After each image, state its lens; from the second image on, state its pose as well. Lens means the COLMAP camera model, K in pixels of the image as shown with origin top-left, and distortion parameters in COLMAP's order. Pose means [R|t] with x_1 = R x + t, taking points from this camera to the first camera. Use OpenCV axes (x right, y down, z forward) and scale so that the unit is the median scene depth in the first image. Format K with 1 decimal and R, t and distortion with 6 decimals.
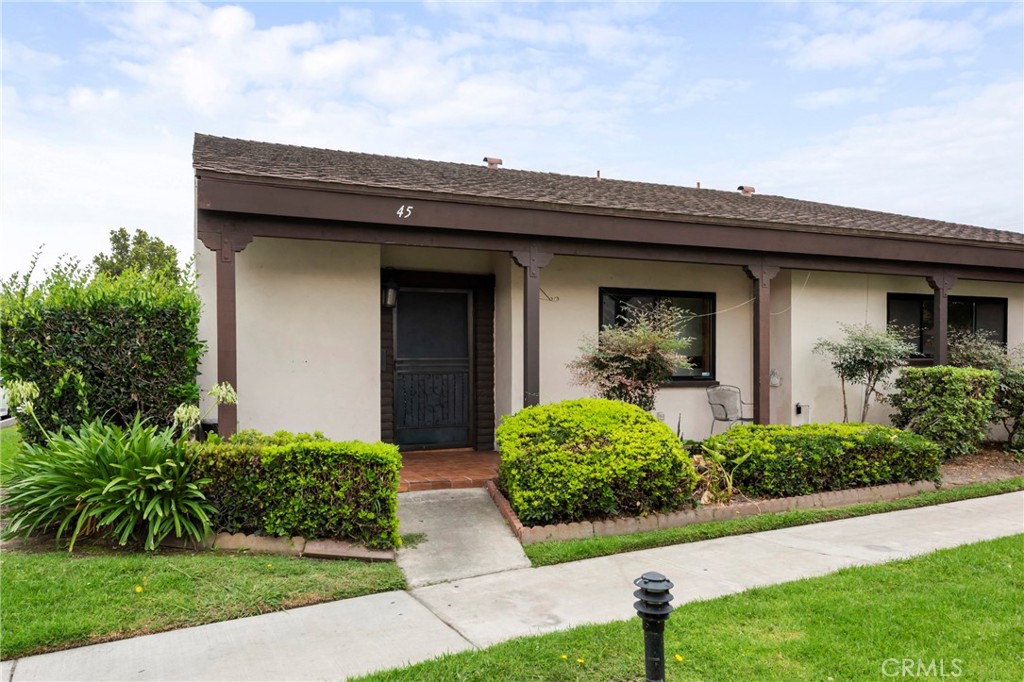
lens RADIAL K [[716.4, 0, 509.0], [0, 716.4, 365.3], [0, 0, 1]] dist [0.011363, -0.004173]
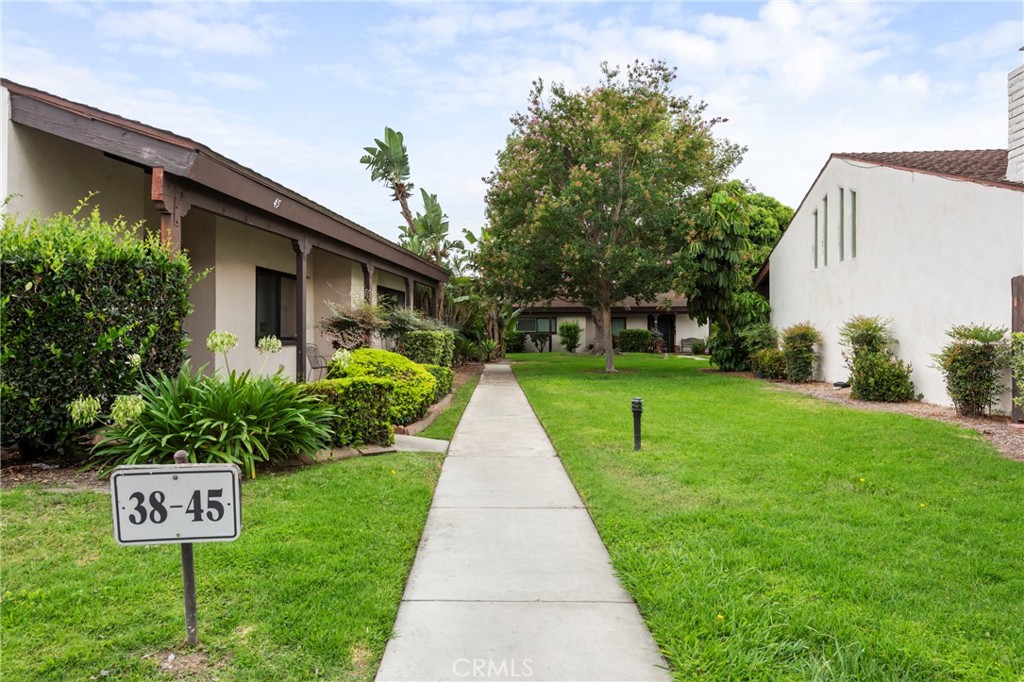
lens RADIAL K [[670.1, 0, 510.8], [0, 670.1, 330.1], [0, 0, 1]] dist [0.005964, 0.003976]
pose [[0.445294, 0.009617, 0.895333, -0.798716], [-0.001456, 0.999949, -0.010016, 0.016135], [-0.895383, 0.003157, 0.445285, 0.083689]]
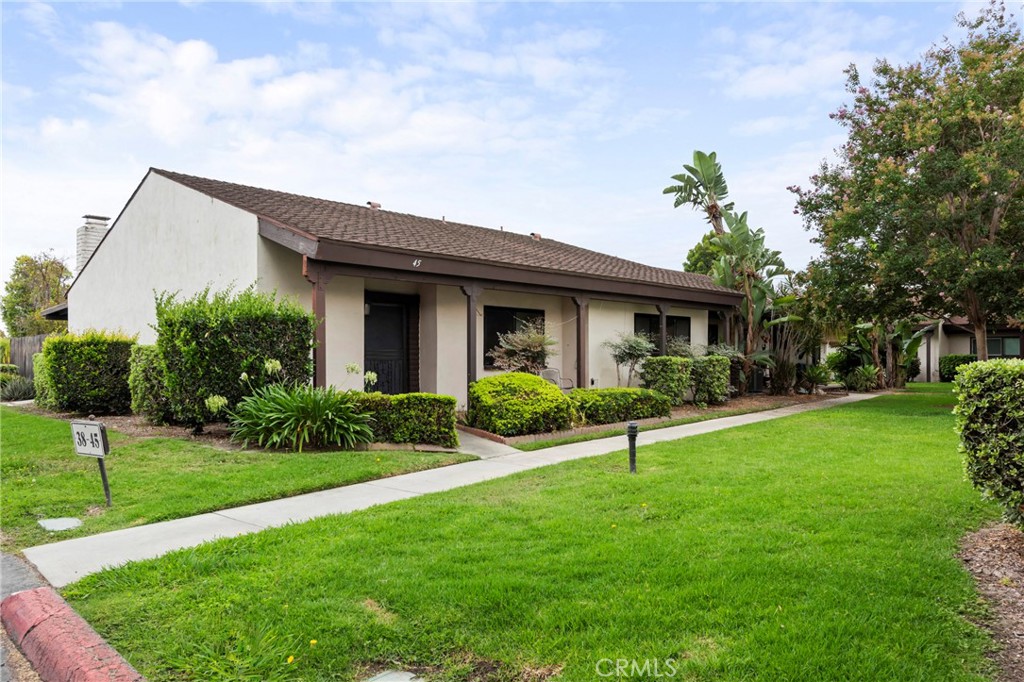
lens RADIAL K [[716.4, 0, 511.0], [0, 716.4, 347.5], [0, 0, 1]] dist [0.011363, -0.004173]
pose [[0.918585, 0.007631, 0.395151, -0.475327], [-0.000399, 0.999831, -0.018381, 0.013400], [-0.395224, 0.016727, 0.918432, -0.504438]]
